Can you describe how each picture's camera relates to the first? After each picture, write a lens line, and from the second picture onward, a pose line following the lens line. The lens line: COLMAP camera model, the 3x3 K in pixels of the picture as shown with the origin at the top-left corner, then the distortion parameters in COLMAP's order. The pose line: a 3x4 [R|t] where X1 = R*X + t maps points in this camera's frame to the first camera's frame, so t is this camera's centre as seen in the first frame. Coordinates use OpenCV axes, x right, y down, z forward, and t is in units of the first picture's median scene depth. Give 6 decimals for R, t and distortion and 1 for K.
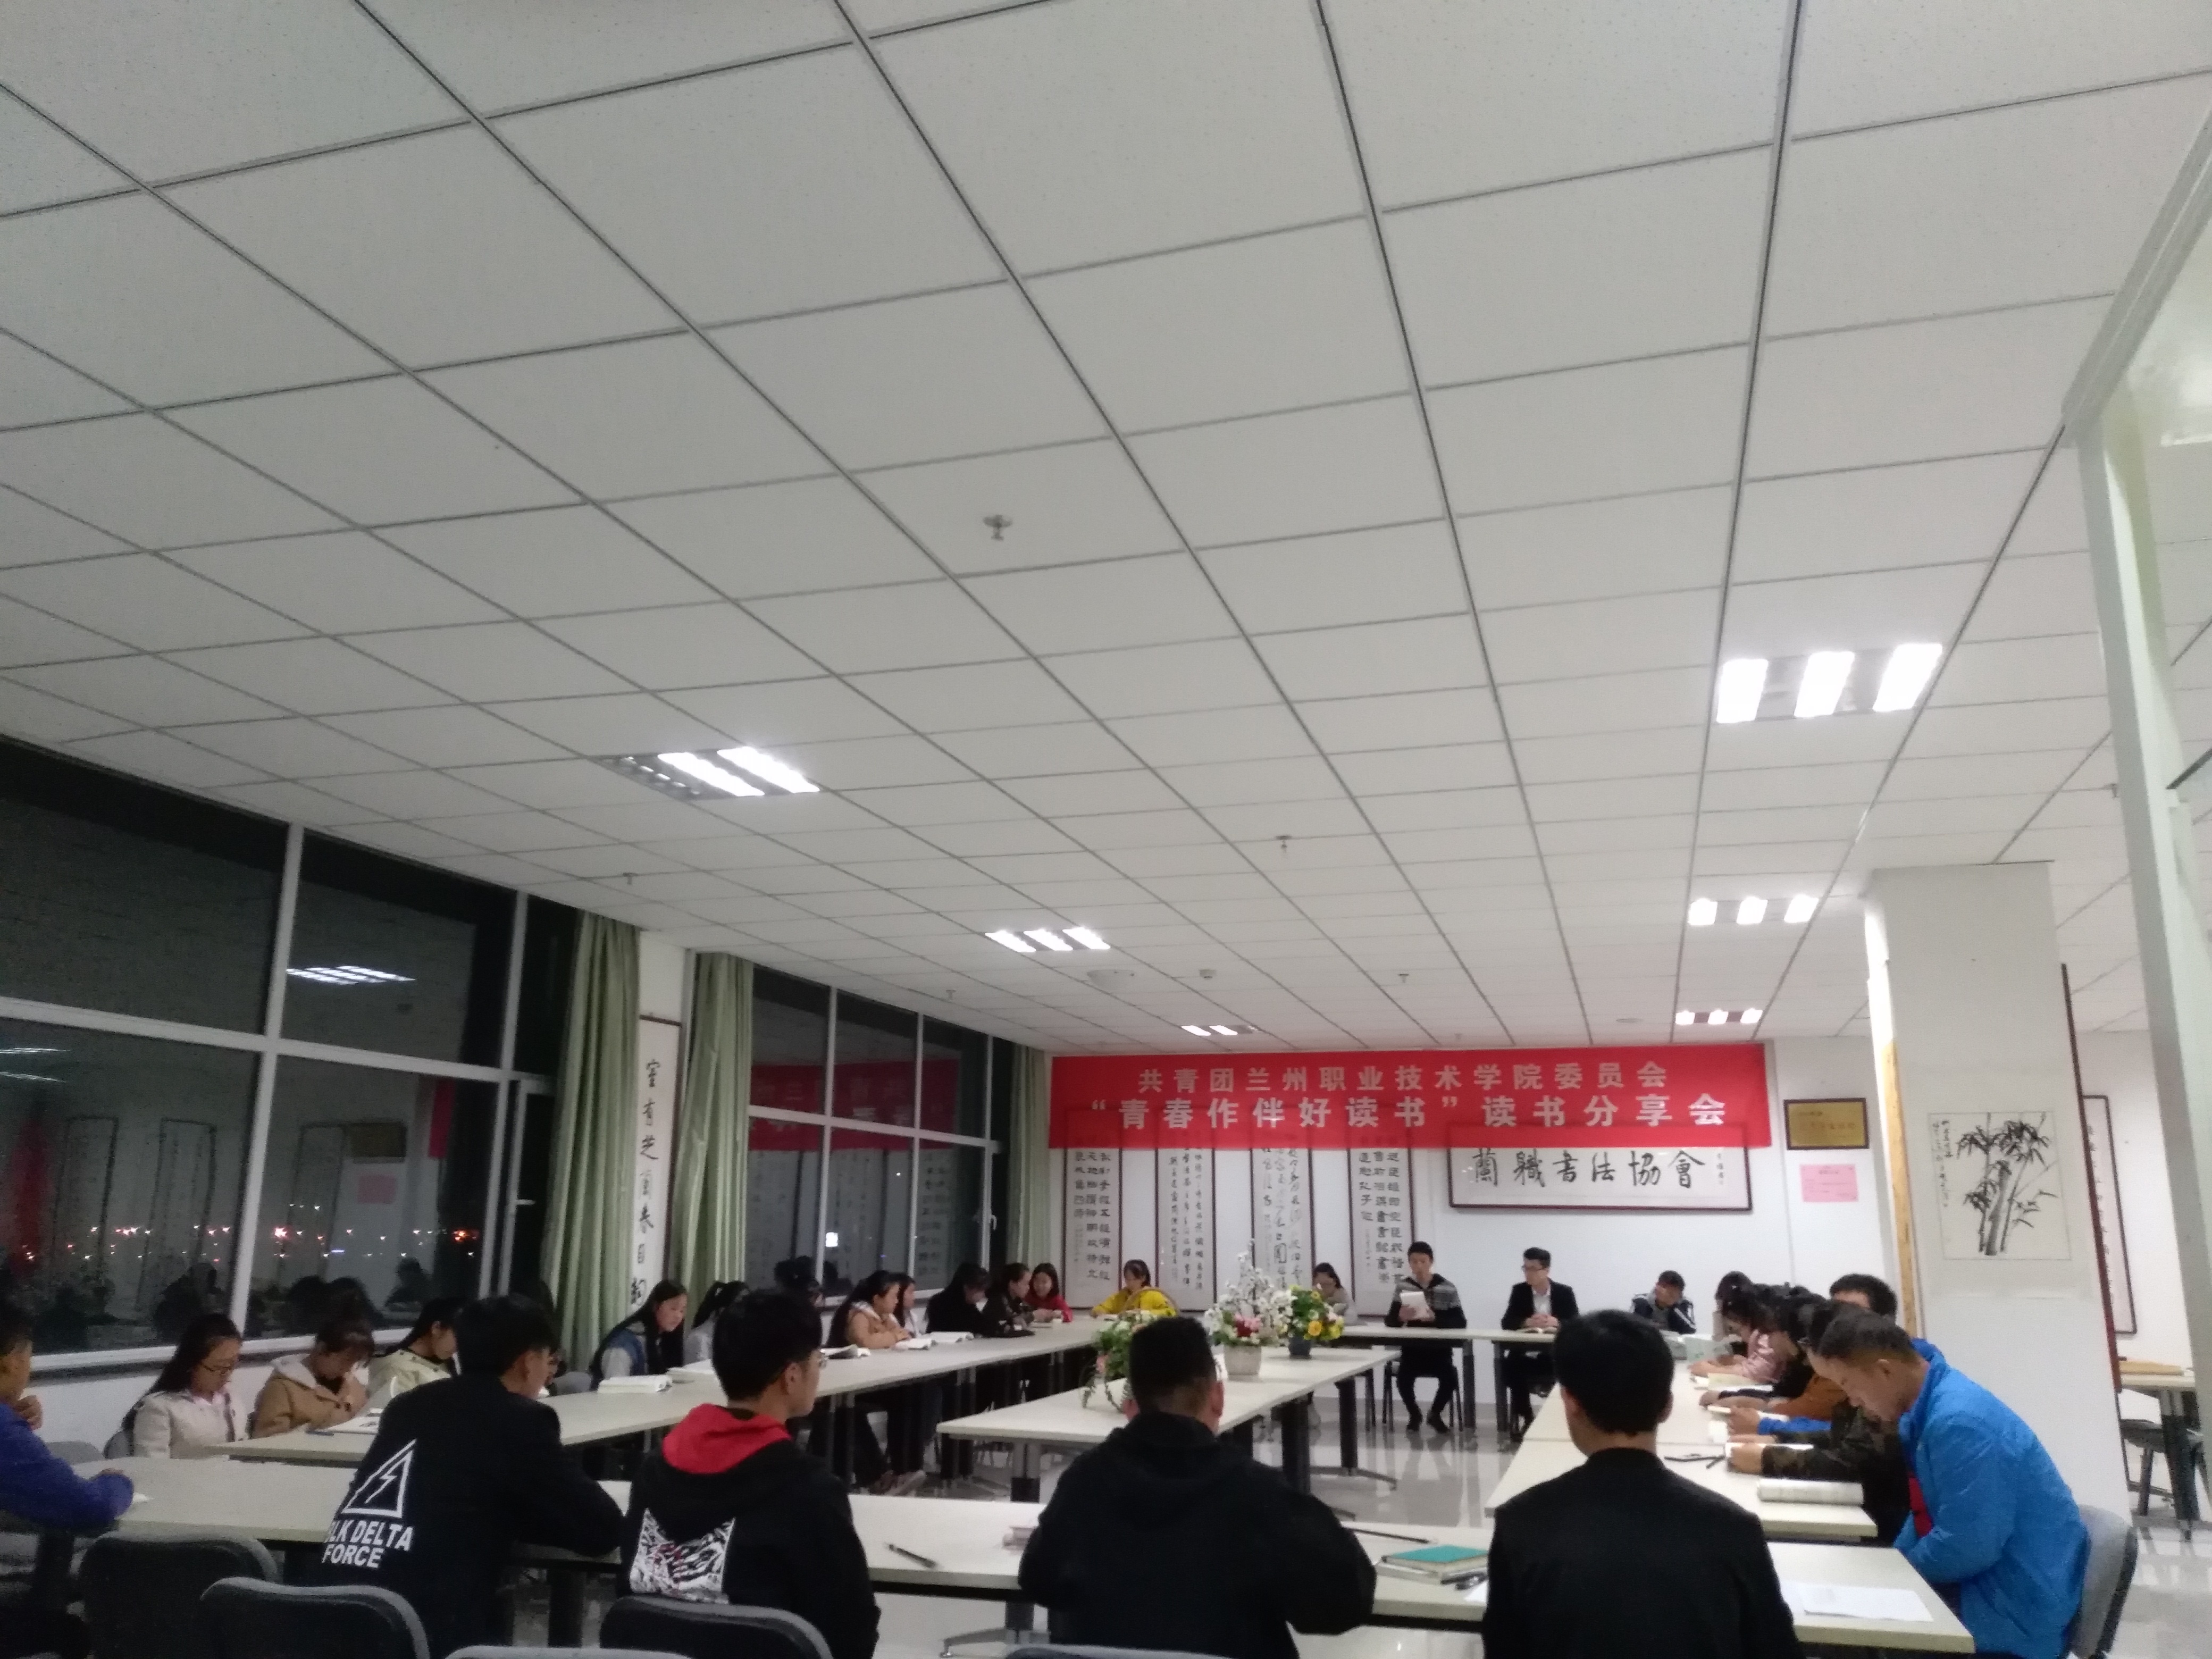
lens RADIAL K [[1718.4, 0, 1106.0], [0, 1718.4, 829.5], [0, 0, 1]] dist [0.149033, -0.196915]
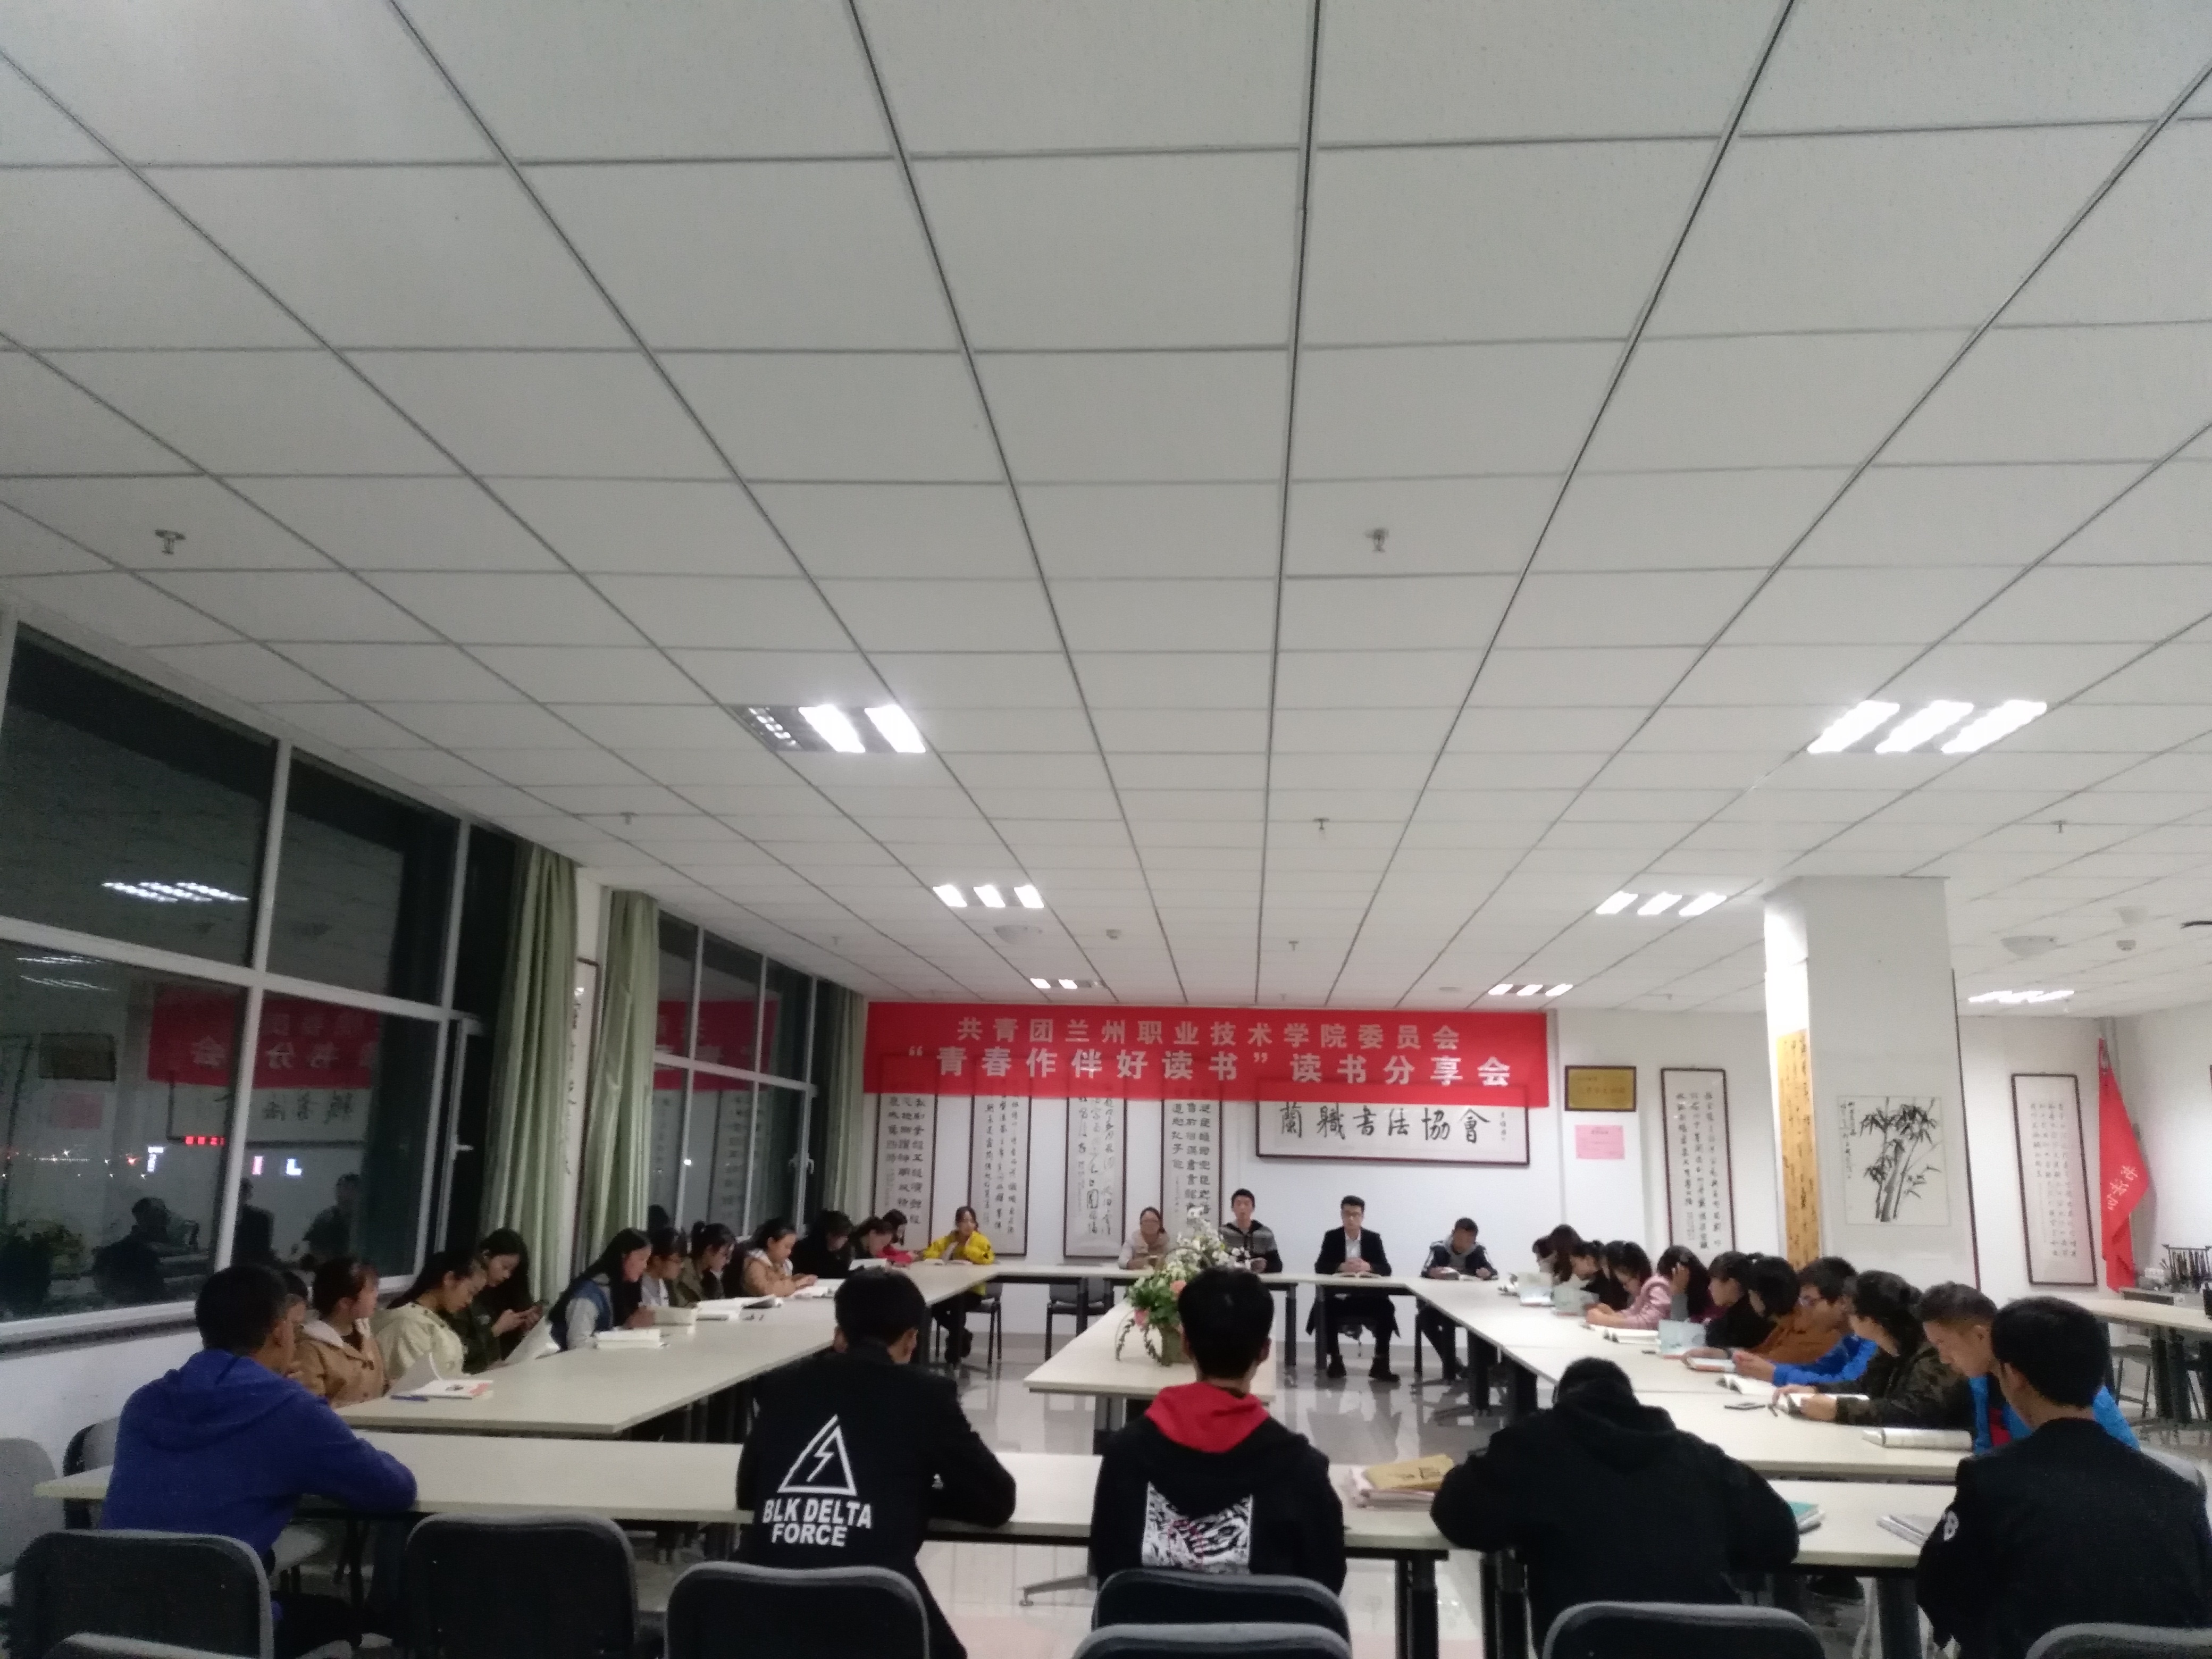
lens RADIAL K [[1713.7, 0, 1106.0], [0, 1713.7, 829.5], [0, 0, 1]] dist [0.164333, -0.286648]
pose [[0.976608, 0.056669, 0.207427, -0.121191], [-0.064243, 0.997485, 0.029954, -0.006360], [-0.205208, -0.042579, 0.977792, 0.004546]]
